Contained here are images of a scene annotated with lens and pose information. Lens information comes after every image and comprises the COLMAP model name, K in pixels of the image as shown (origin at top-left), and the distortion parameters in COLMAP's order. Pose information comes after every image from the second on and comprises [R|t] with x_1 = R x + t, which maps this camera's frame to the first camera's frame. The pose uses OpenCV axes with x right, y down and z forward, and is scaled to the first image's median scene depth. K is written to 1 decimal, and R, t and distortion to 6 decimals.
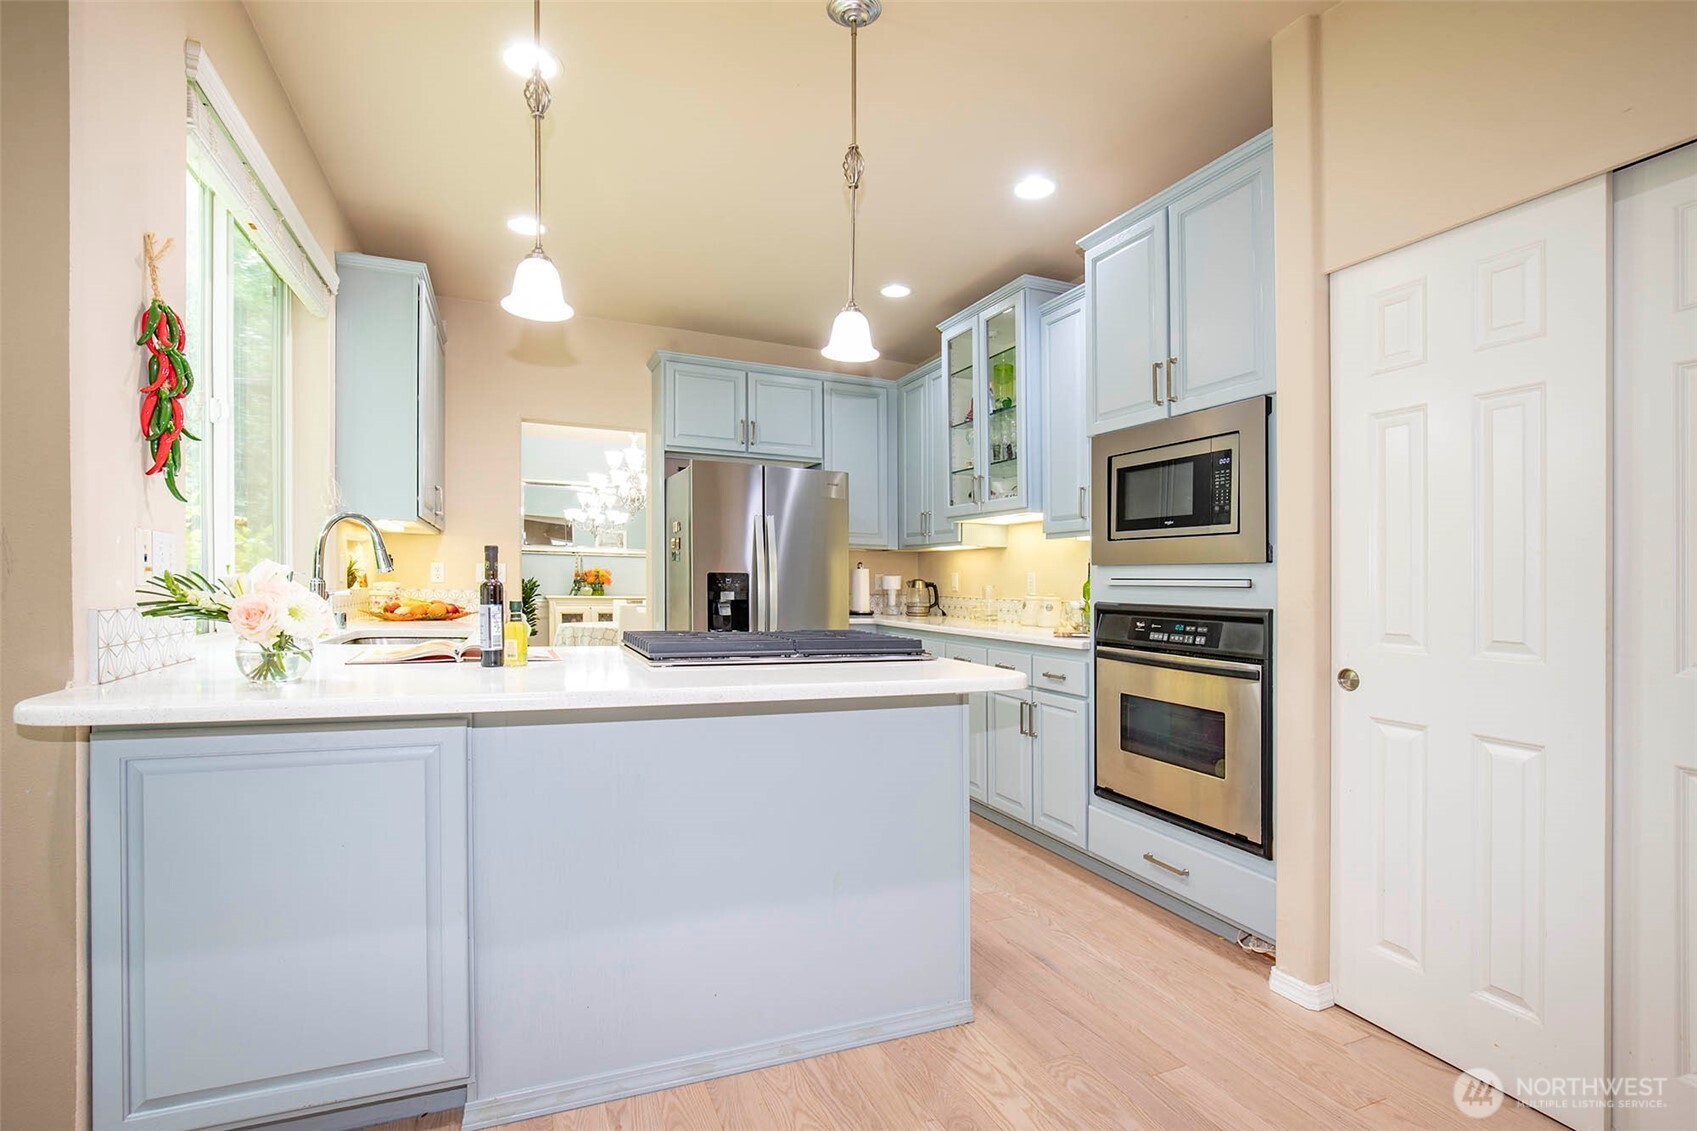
lens RADIAL K [[798.7, 0, 849.8], [0, 798.7, 595.4], [0, 0, 1]] dist [0.000907, 0.000268]
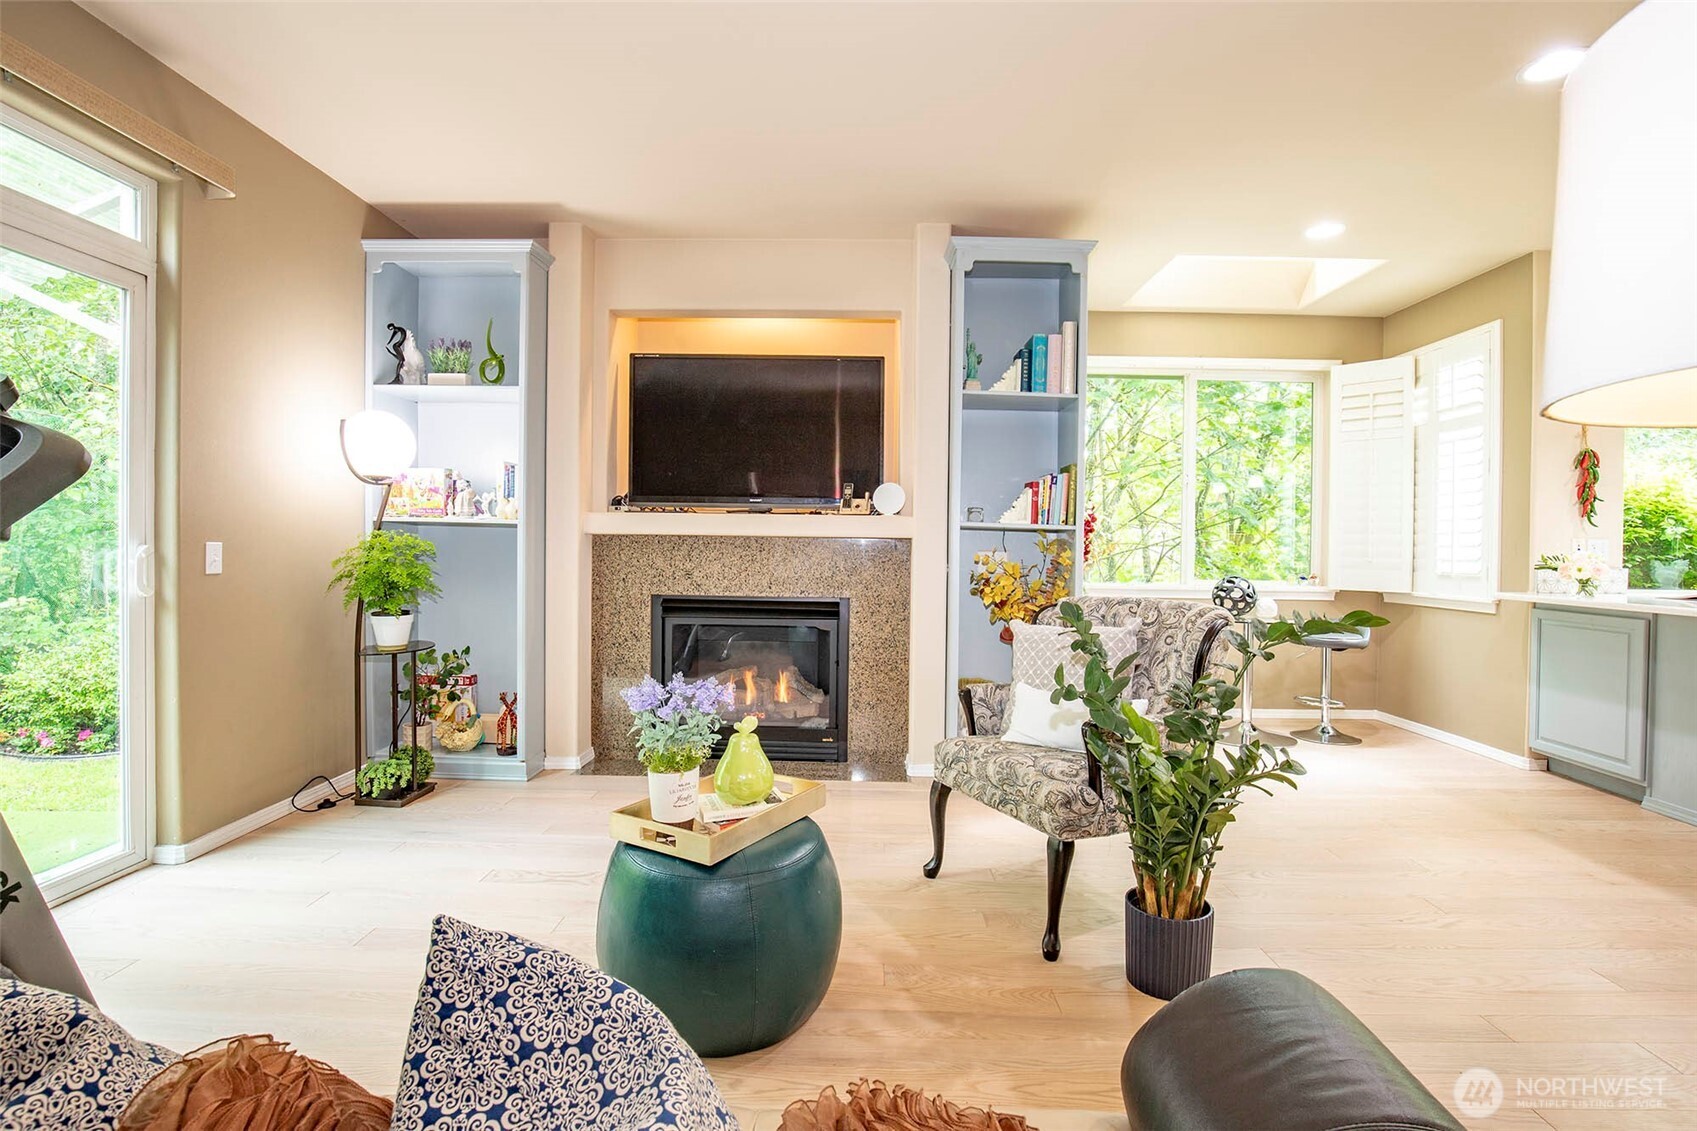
lens RADIAL K [[789.8, 0, 850.4], [0, 789.8, 534.3], [0, 0, 1]] dist [0.001845, 0.000140]
pose [[-0.405934, -0.003377, -0.913896, 2.427988], [-0.017098, 0.999846, 0.003900, -0.059115], [0.913742, 0.017209, -0.405929, -0.134696]]
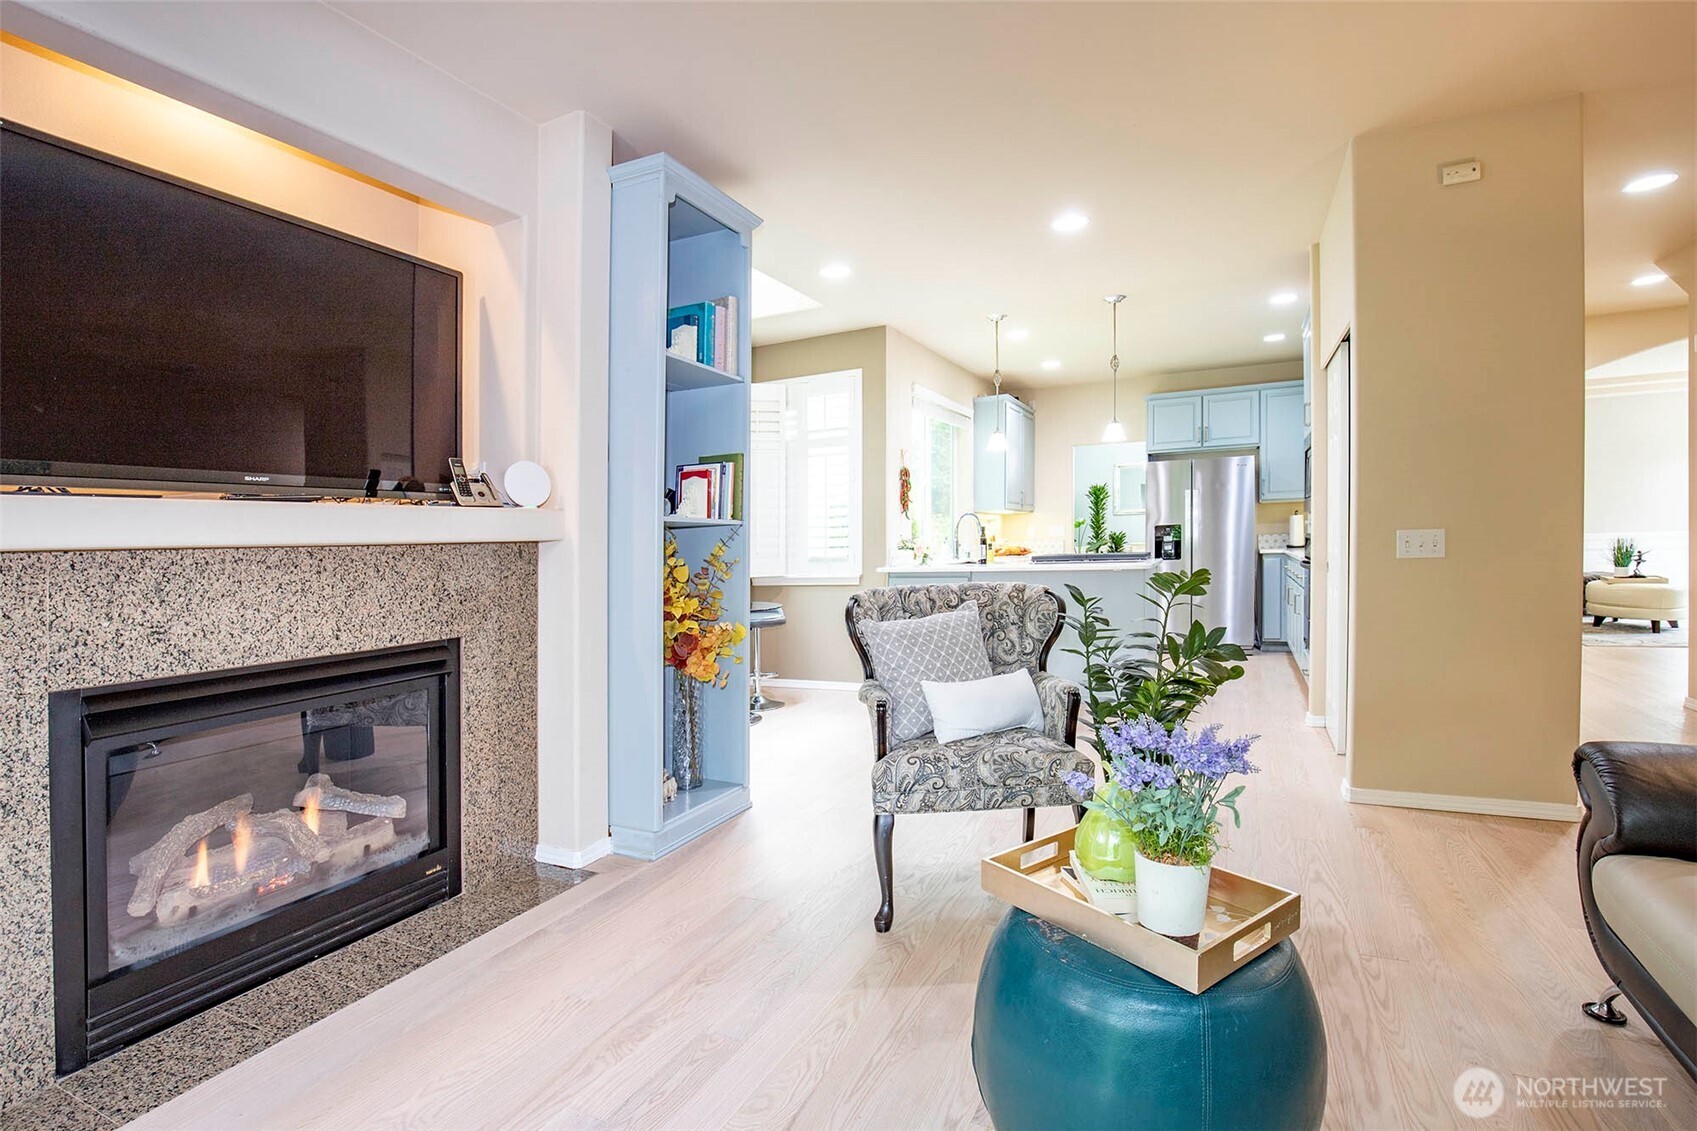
lens RADIAL K [[796.3, 0, 855.6], [0, 796.3, 542.8], [0, 0, 1]] dist [-0.031966, 0.000318]
pose [[0.660041, -0.004516, -0.751216, 1.839061], [0.015627, 0.999848, 0.007719, -0.036909], [0.751067, -0.016834, 0.660012, -1.694070]]
